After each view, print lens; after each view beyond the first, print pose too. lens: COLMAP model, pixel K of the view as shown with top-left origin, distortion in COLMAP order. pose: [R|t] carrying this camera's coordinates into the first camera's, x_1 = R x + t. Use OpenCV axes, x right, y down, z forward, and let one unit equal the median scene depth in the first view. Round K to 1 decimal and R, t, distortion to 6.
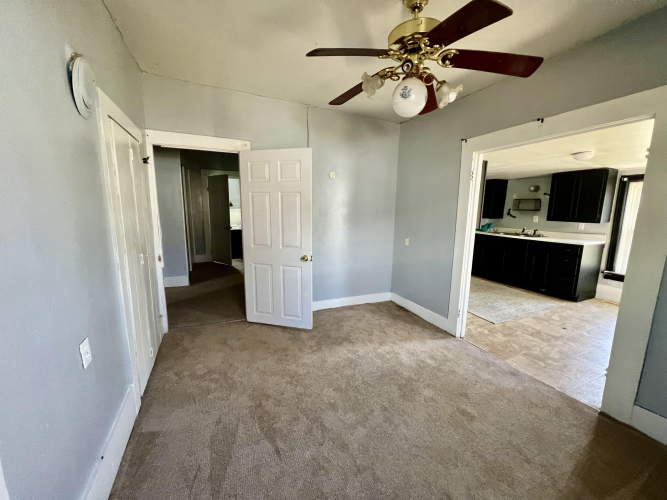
lens RADIAL K [[267.4, 0, 331.5], [0, 267.4, 251.0], [0, 0, 1]] dist [0.000197, -0.000123]
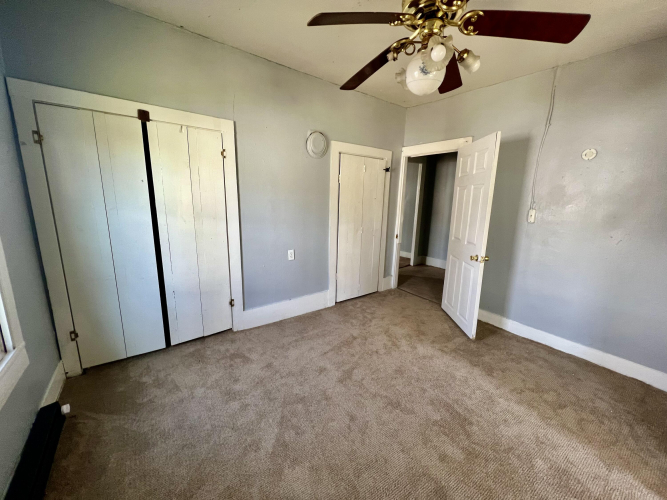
lens RADIAL K [[267.4, 0, 331.5], [0, 267.4, 251.0], [0, 0, 1]] dist [0.000197, -0.000123]
pose [[0.223684, 0.187493, -0.956458, 0.668644], [-0.183374, 0.971894, 0.147634, -0.043176], [0.957256, 0.142366, 0.251779, 0.307009]]
